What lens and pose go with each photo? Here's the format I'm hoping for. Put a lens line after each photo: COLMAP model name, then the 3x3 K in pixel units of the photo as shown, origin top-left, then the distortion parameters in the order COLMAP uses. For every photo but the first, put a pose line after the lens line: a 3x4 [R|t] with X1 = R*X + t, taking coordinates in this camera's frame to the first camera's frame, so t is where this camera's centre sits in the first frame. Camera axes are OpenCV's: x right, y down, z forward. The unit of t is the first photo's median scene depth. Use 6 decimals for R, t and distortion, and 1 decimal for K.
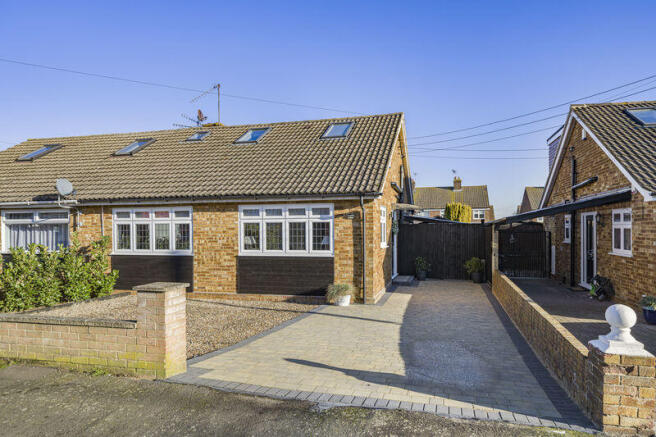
lens RADIAL K [[447.1, 0, 328.0], [0, 447.1, 218.5], [0, 0, 1]] dist [0.002207, 0.000525]
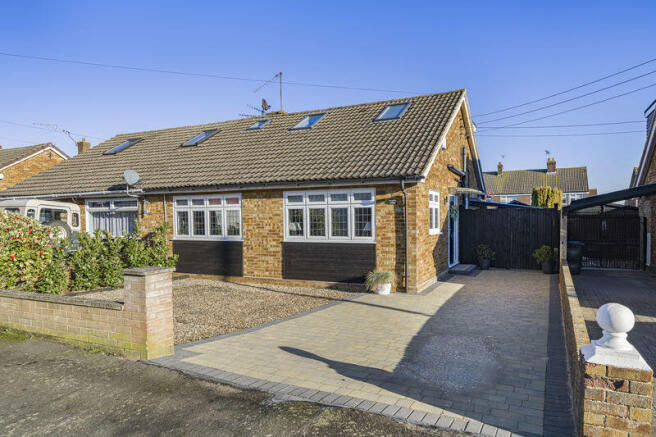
lens RADIAL K [[447.1, 0, 328.0], [0, 447.1, 218.5], [0, 0, 1]] dist [0.002207, 0.000525]
pose [[0.980331, -0.003057, -0.197337, 0.096023], [0.008788, 0.999564, 0.028175, 0.003490], [0.197165, -0.029355, 0.979931, 0.034468]]
